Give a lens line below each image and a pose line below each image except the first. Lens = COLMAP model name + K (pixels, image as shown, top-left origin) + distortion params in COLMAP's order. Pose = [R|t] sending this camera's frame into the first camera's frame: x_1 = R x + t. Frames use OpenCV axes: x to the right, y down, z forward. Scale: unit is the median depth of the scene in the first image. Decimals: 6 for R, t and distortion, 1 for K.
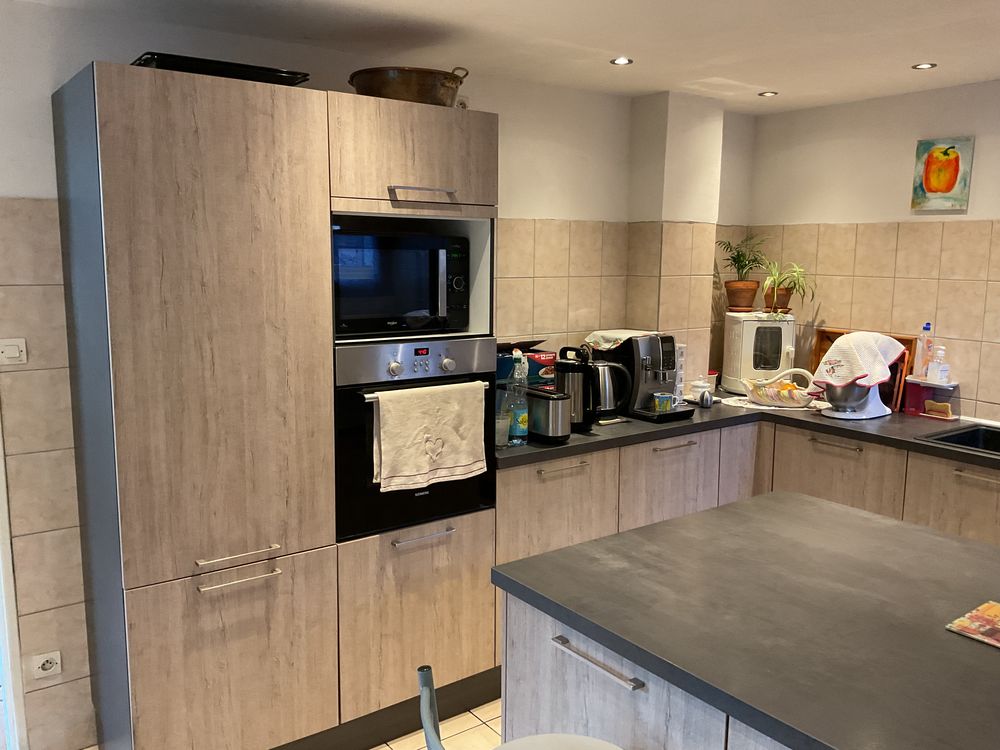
lens RADIAL K [[834.6, 0, 497.5], [0, 834.6, 374.4], [0, 0, 1]] dist [-0.014746, 0.000947]
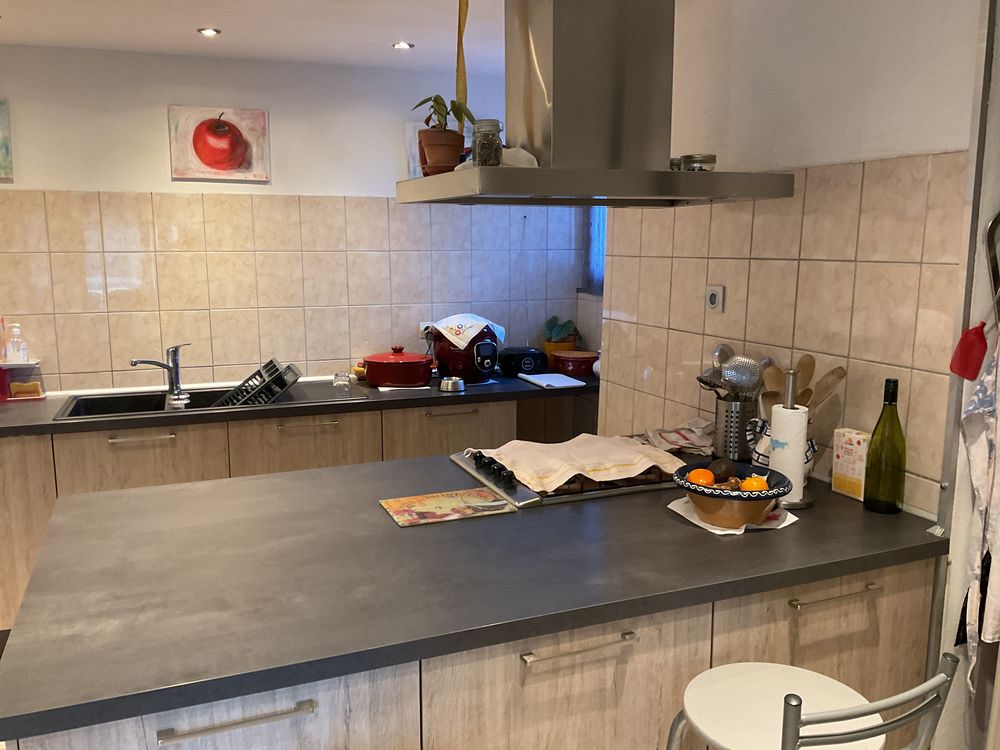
lens RADIAL K [[834.6, 0, 497.5], [0, 834.6, 374.7], [0, 0, 1]] dist [-0.014746, 0.000947]
pose [[0.239422, -0.170560, 0.955817, -0.457737], [0.151765, 0.978922, 0.136668, -0.043770], [-0.958981, 0.112338, 0.260261, 0.451193]]
